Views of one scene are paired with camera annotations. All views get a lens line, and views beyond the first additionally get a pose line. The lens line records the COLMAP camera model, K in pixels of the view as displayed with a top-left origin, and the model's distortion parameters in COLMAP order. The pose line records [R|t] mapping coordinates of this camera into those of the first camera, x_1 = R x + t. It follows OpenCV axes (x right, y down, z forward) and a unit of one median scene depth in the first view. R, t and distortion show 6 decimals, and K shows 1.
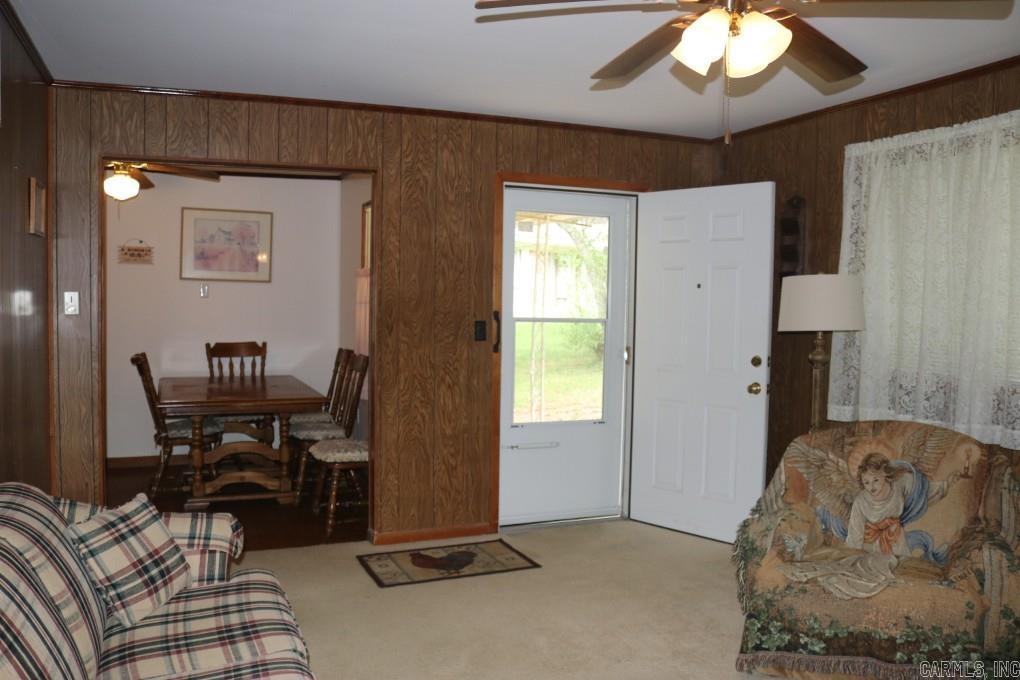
lens RADIAL K [[844.4, 0, 507.1], [0, 844.4, 346.4], [0, 0, 1]] dist [-0.159201, 0.135867]
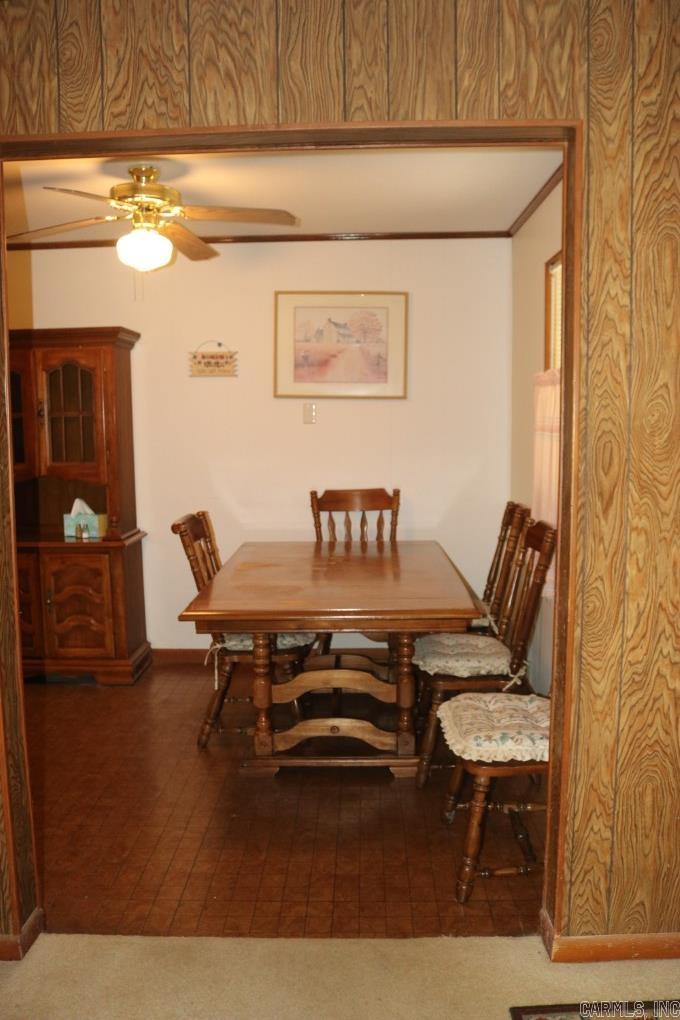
lens RADIAL K [[844.4, 0, 346.2], [0, 844.4, 519.1], [0, 0, 1]] dist [-0.159201, 0.135867]
pose [[0.917606, 0.026010, -0.396640, -0.086381], [0.000540, 0.997774, 0.066679, -0.037081], [0.397492, -0.061399, 0.915549, 0.521878]]
